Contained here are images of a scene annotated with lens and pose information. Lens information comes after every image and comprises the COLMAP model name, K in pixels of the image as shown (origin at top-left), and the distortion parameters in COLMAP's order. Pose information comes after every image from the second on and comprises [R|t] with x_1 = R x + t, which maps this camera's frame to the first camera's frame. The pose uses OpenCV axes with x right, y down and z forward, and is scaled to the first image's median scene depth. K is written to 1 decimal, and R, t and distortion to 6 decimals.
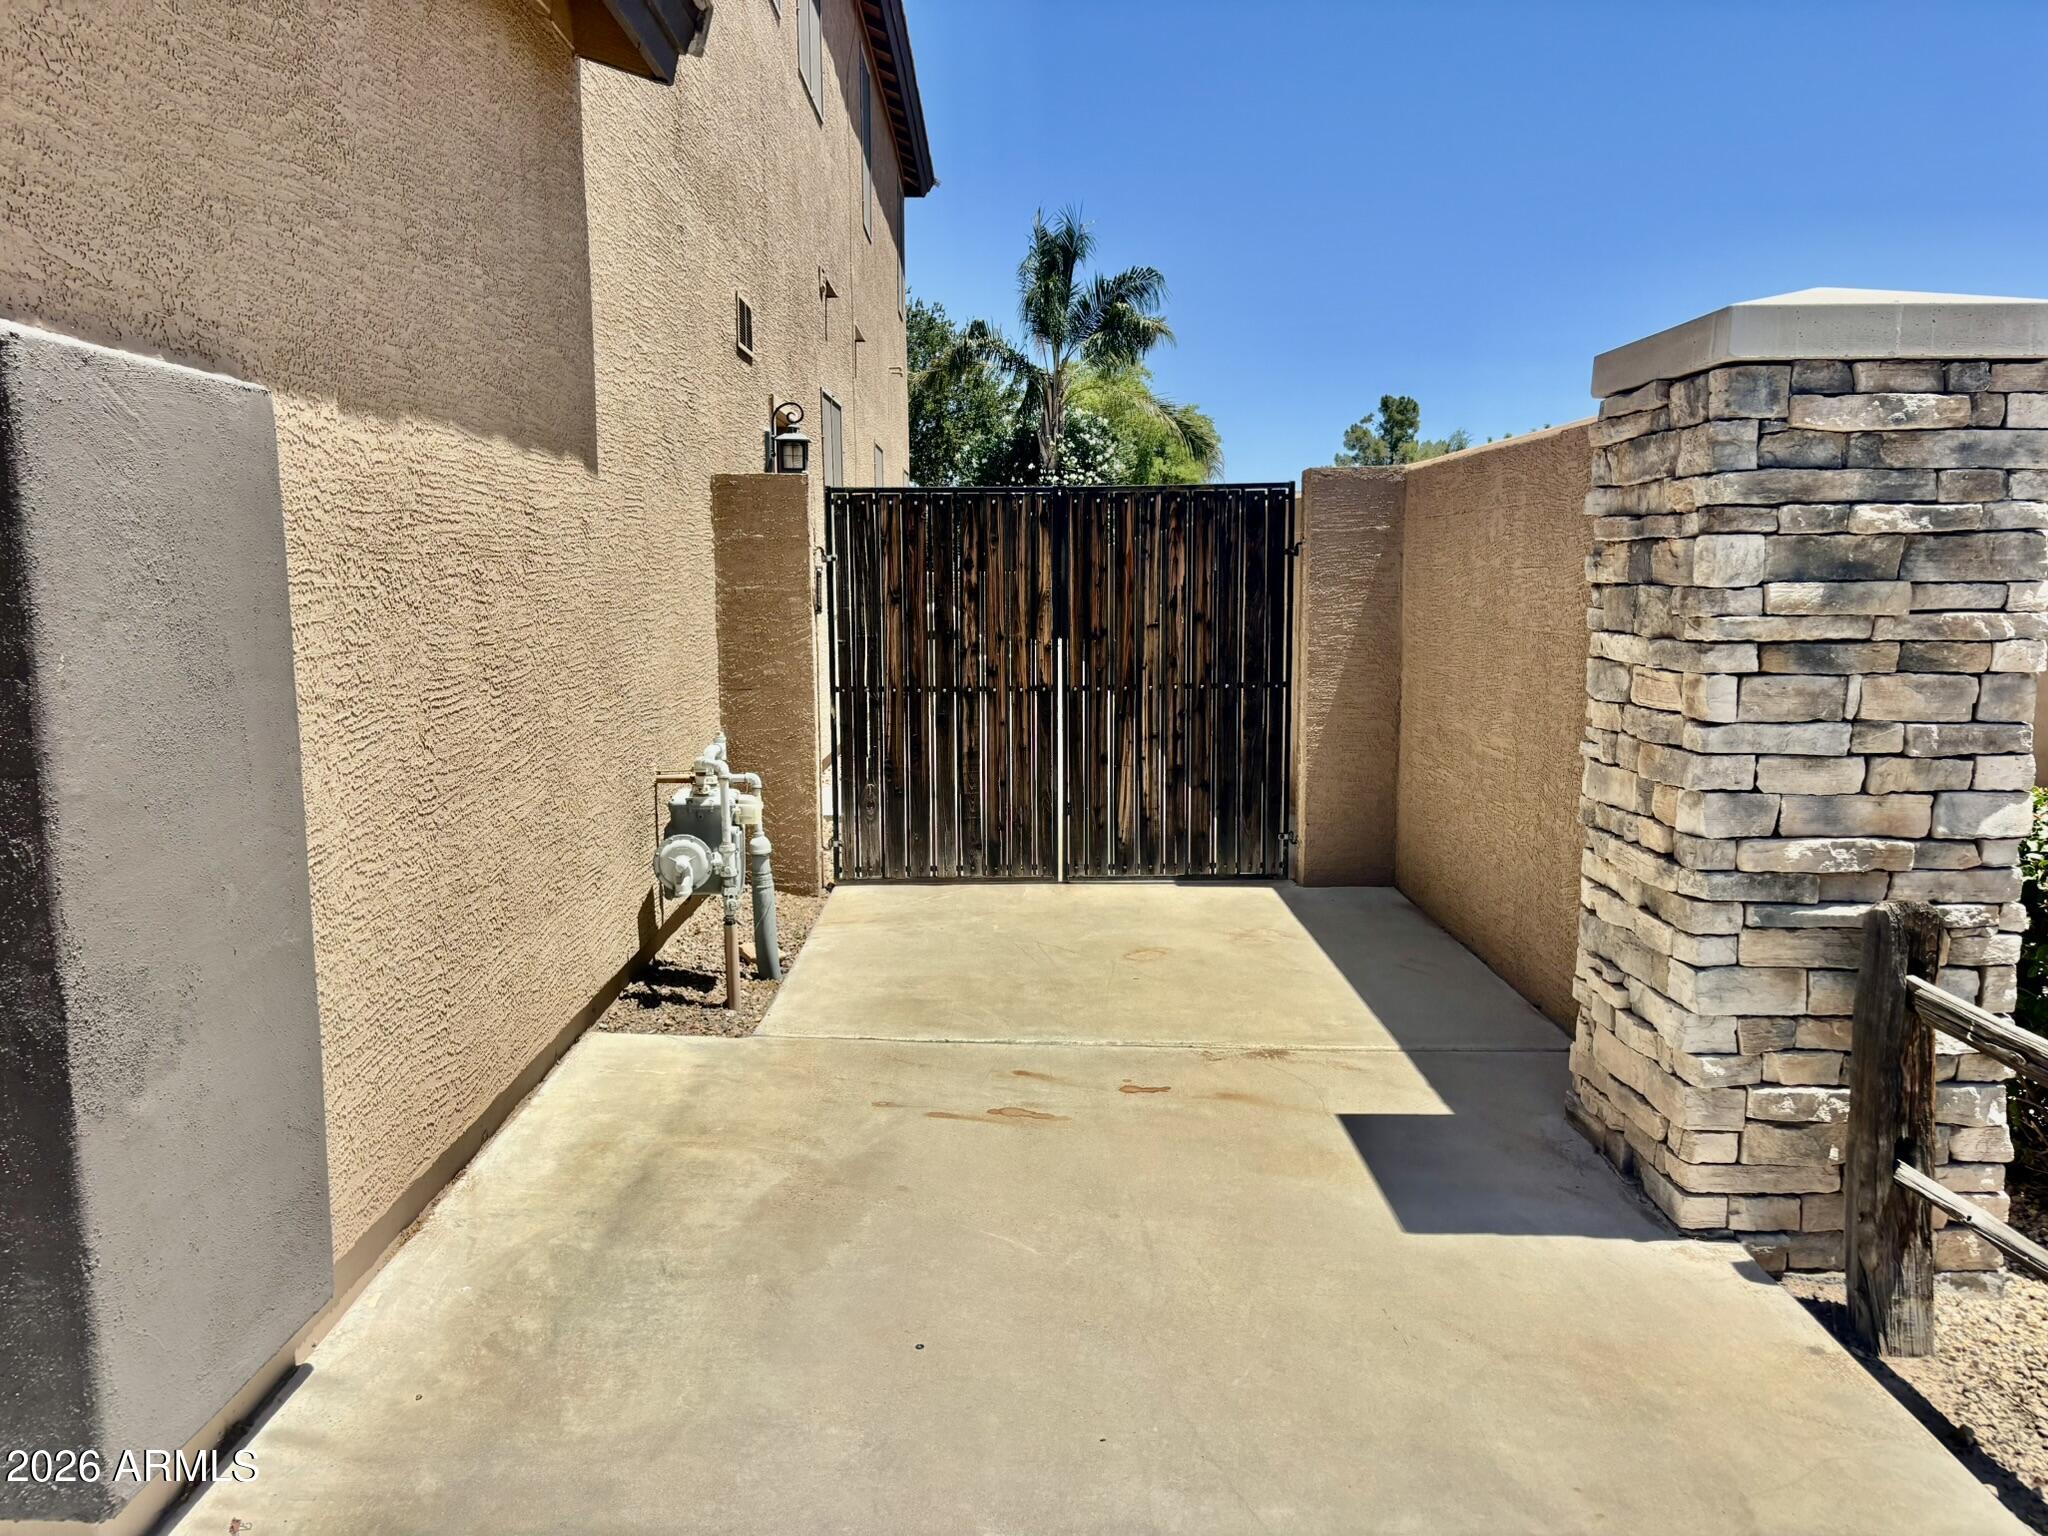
lens RADIAL K [[1570.7, 0, 1024.7], [0, 1570.7, 771.8], [0, 0, 1]] dist [0.040626, -0.043217]
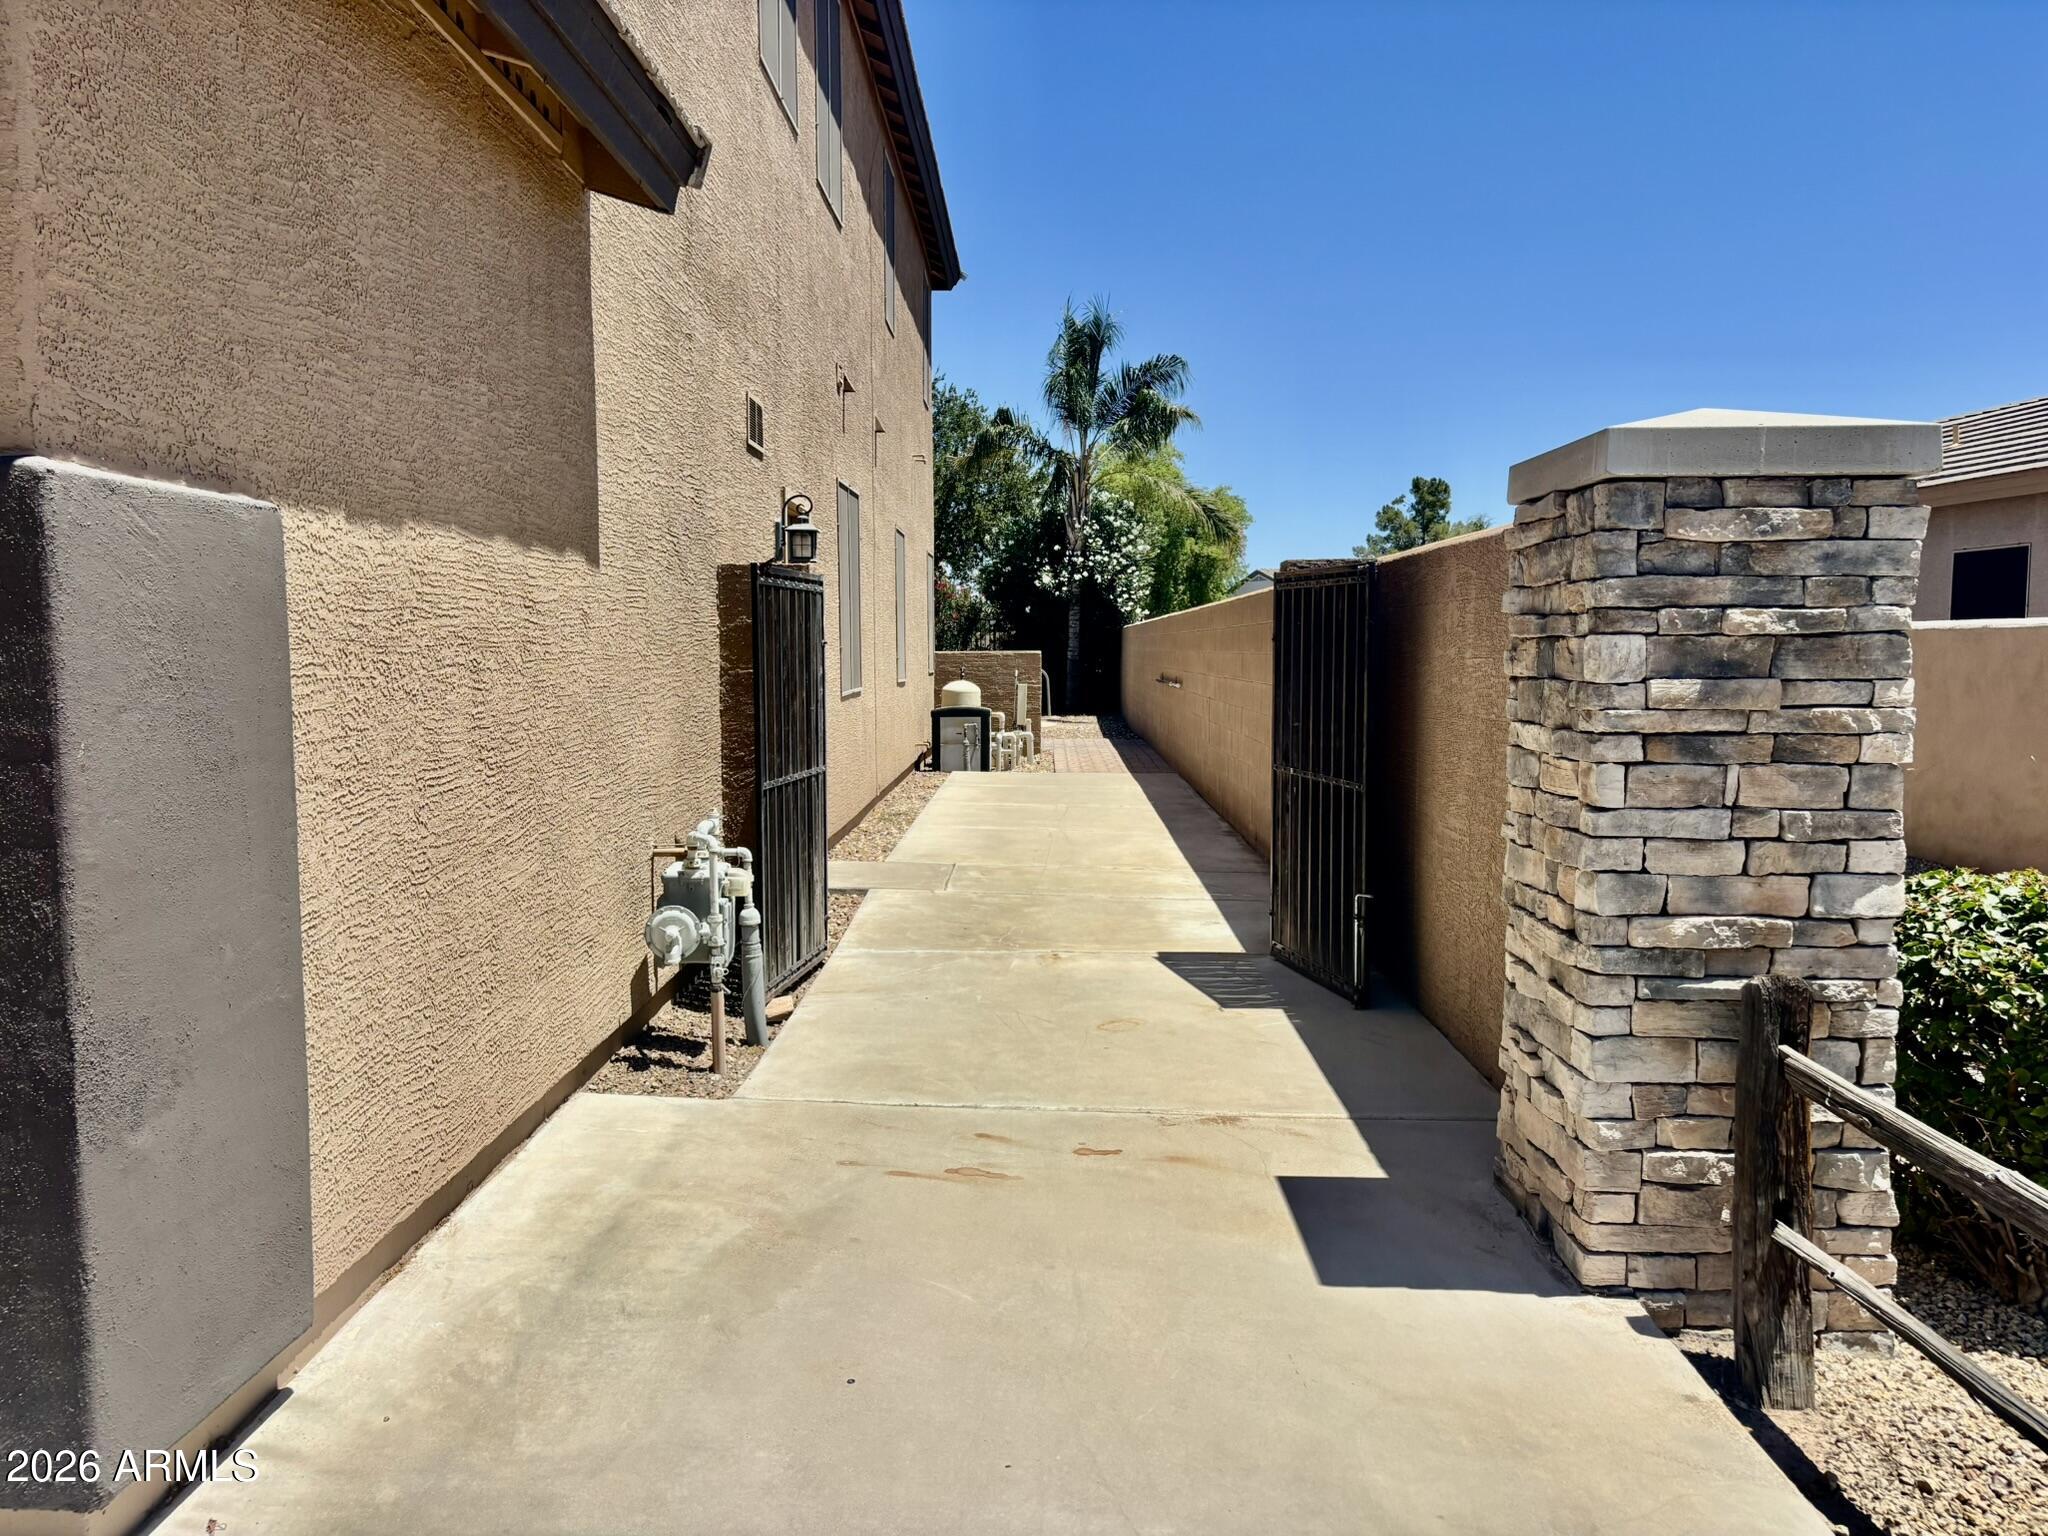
lens RADIAL K [[1570.7, 0, 1023.6], [0, 1570.7, 769.6], [0, 0, 1]] dist [0.040626, -0.043217]
pose [[0.999709, 0.005954, -0.023370, 0.064440], [-0.007112, 0.998736, -0.049766, -0.000800], [0.023044, 0.049918, 0.998487, -0.083640]]
